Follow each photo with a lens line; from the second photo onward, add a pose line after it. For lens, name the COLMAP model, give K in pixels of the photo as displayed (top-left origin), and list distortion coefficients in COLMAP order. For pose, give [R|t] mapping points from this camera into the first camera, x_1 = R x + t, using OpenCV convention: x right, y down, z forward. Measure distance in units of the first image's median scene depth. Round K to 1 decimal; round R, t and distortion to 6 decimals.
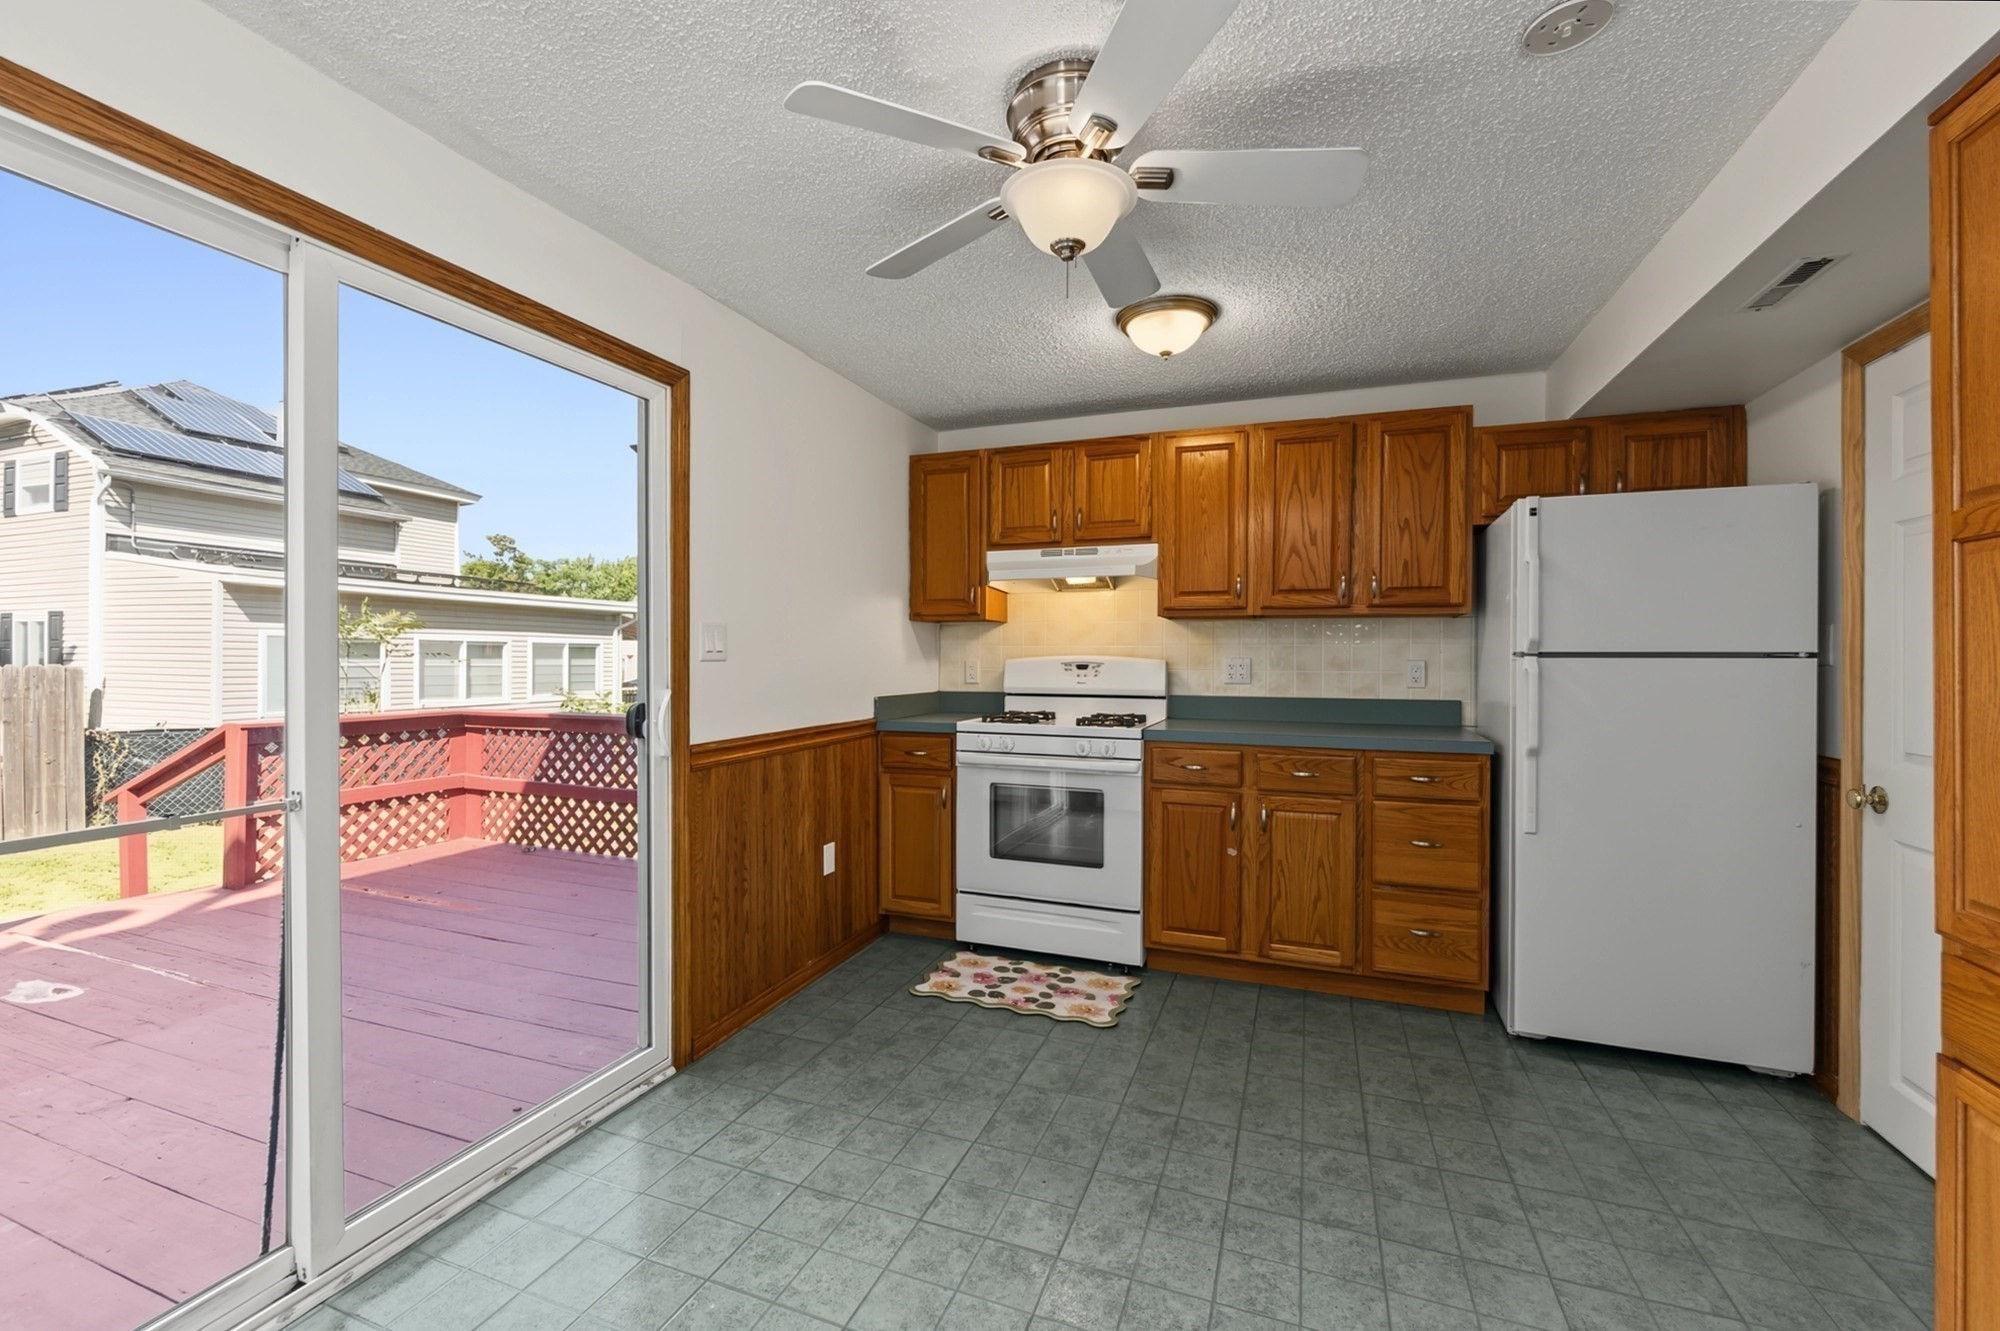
lens RADIAL K [[832.2, 0, 983.4], [0, 832.2, 662.8], [0, 0, 1]] dist [-0.002803, -0.000361]
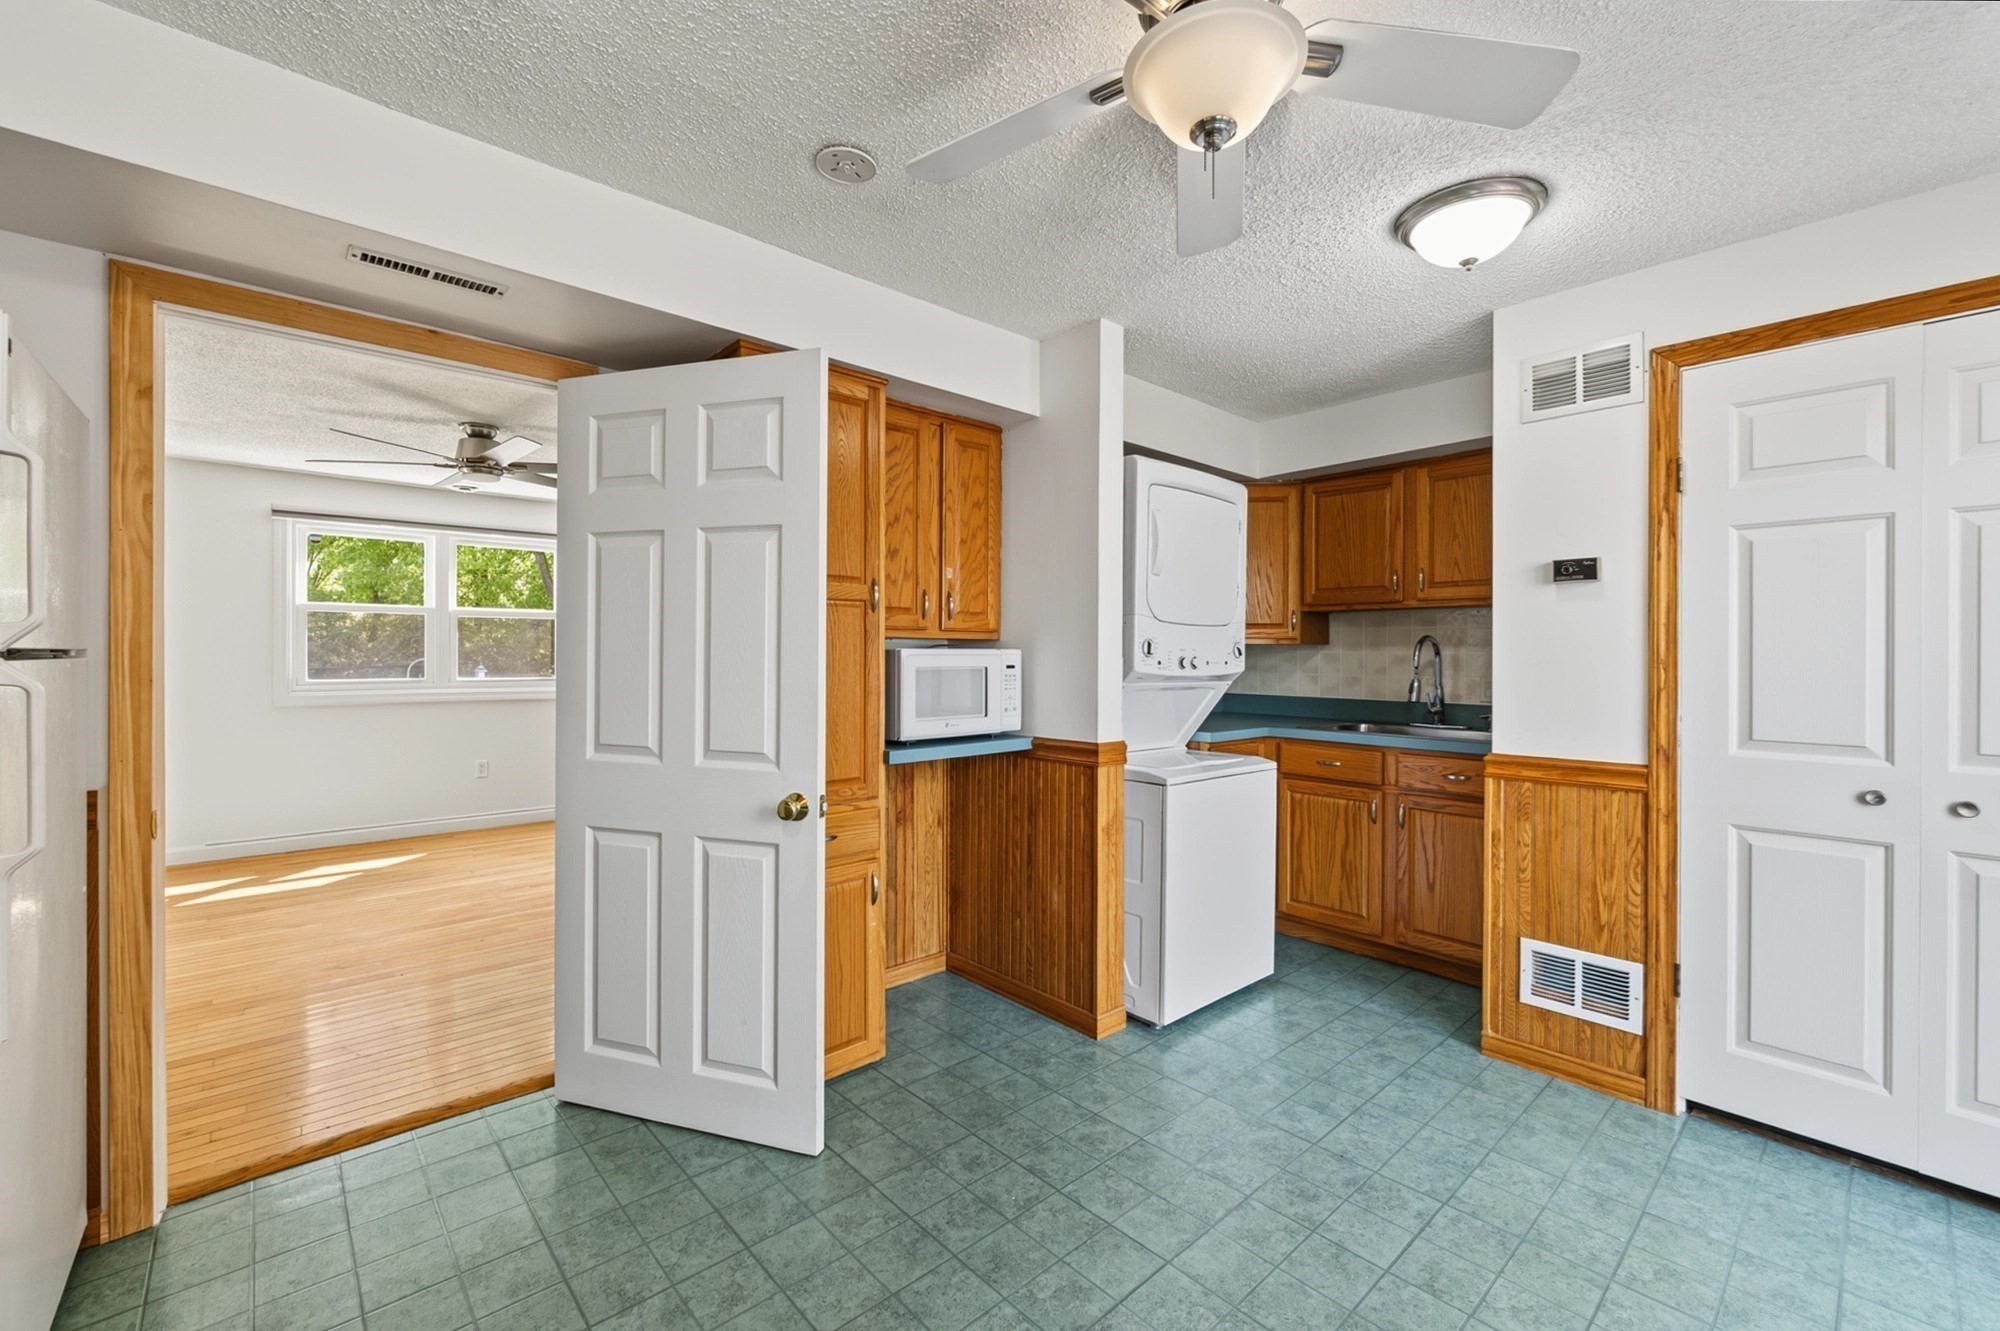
lens RADIAL K [[813.2, 0, 1003.8], [0, 813.2, 653.1], [0, 0, 1]] dist [-0.003467, -0.000299]
pose [[-0.895539, -0.004674, 0.444958, -0.034657], [-0.003613, 0.999988, 0.003233, -0.010814], [-0.444967, 0.001288, -0.895546, 0.956792]]
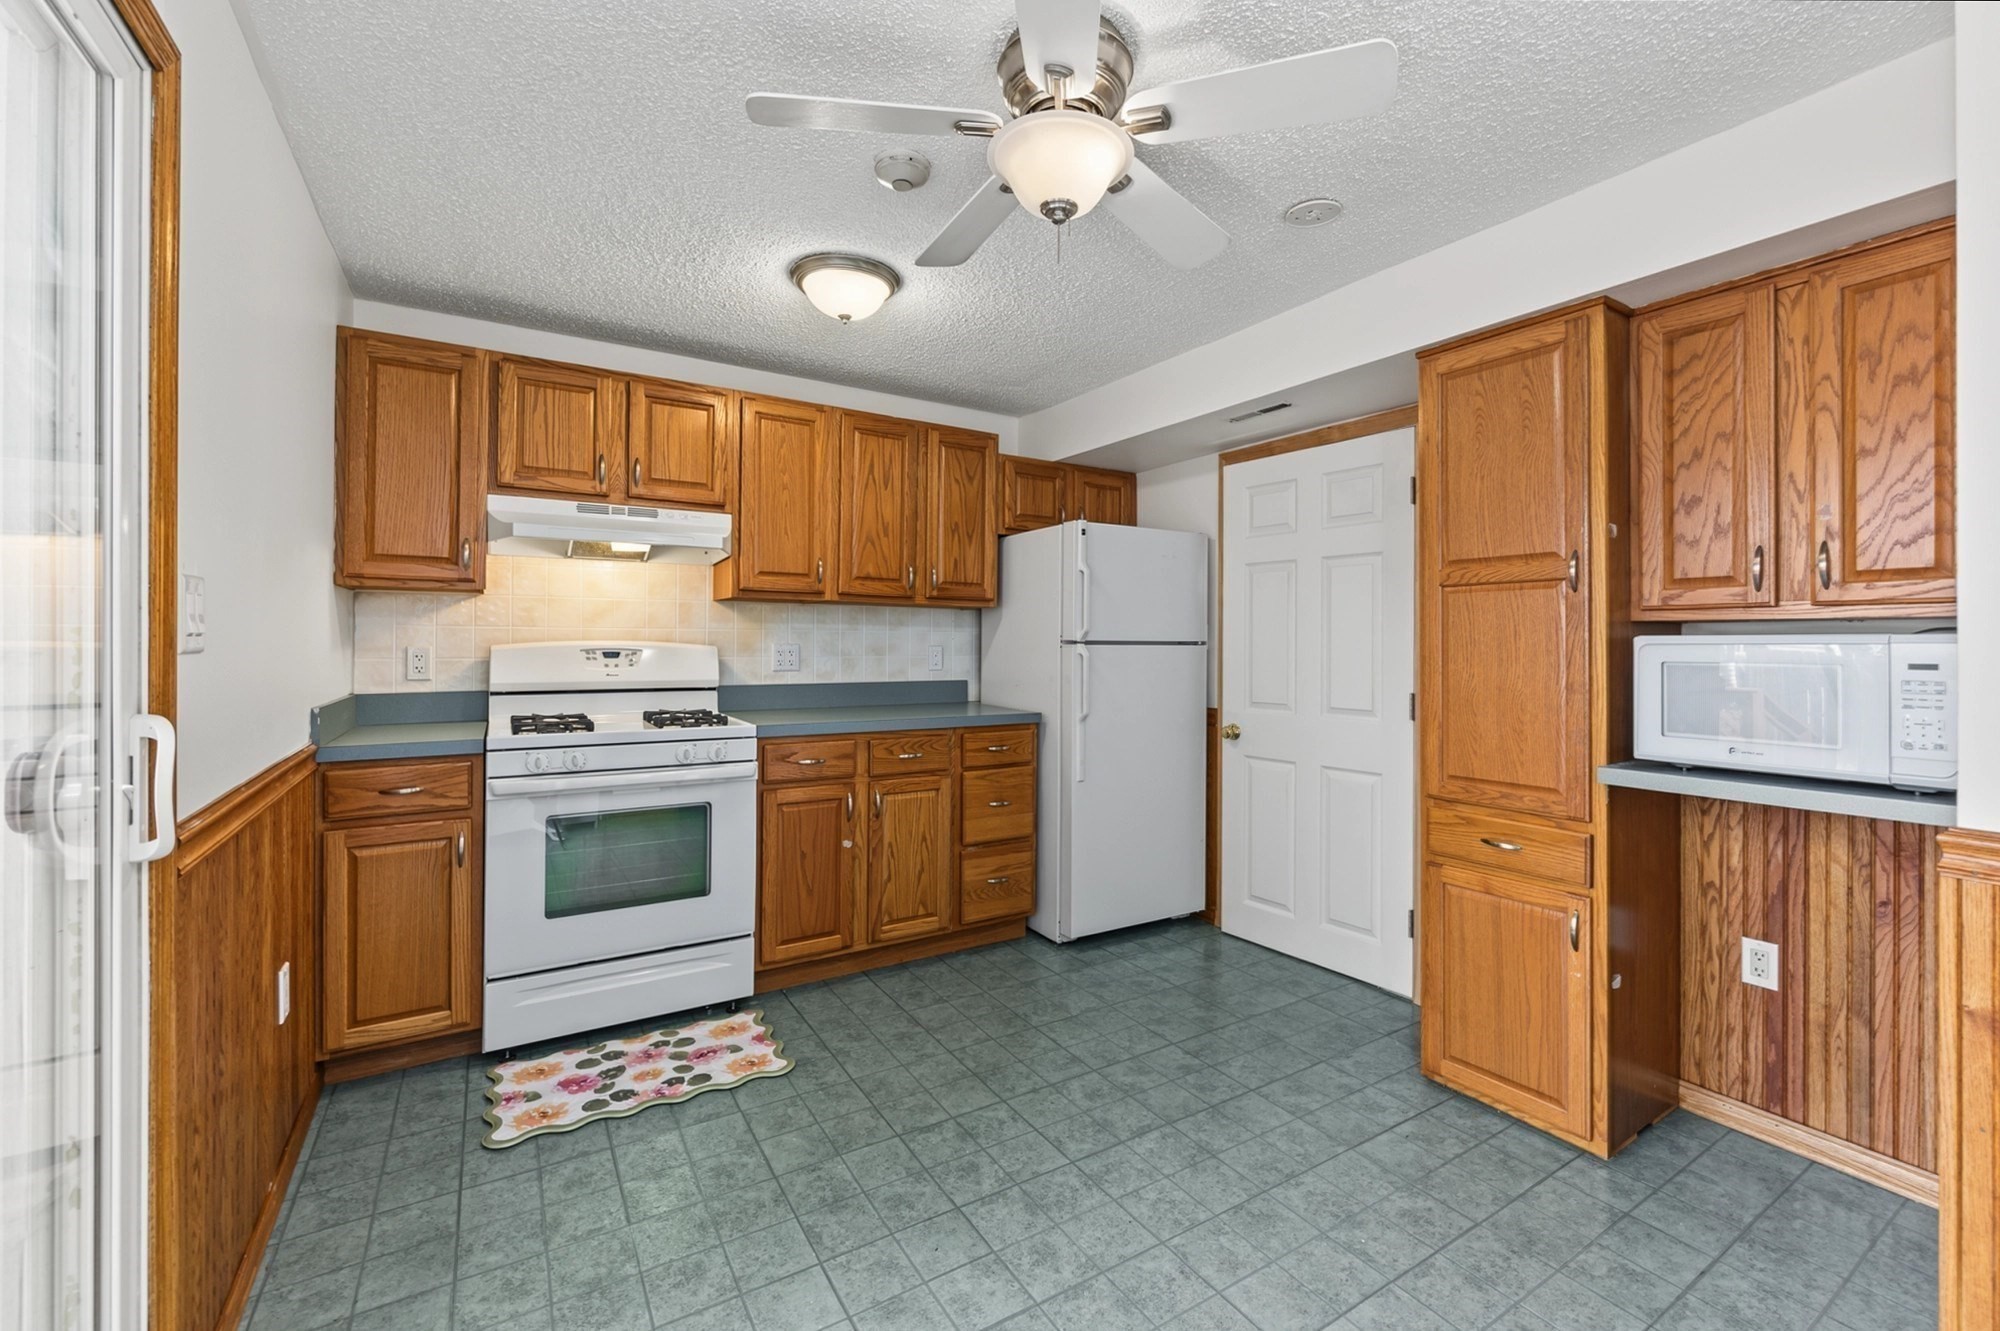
lens RADIAL K [[835.5, 0, 1015.8], [0, 835.5, 639.5], [0, 0, 1]] dist [-0.002912, -0.000183]
pose [[0.591719, 0.003327, 0.806137, -0.371460], [0.000553, 0.999990, -0.004534, -0.007309], [-0.806144, 0.003129, 0.591711, 0.261934]]
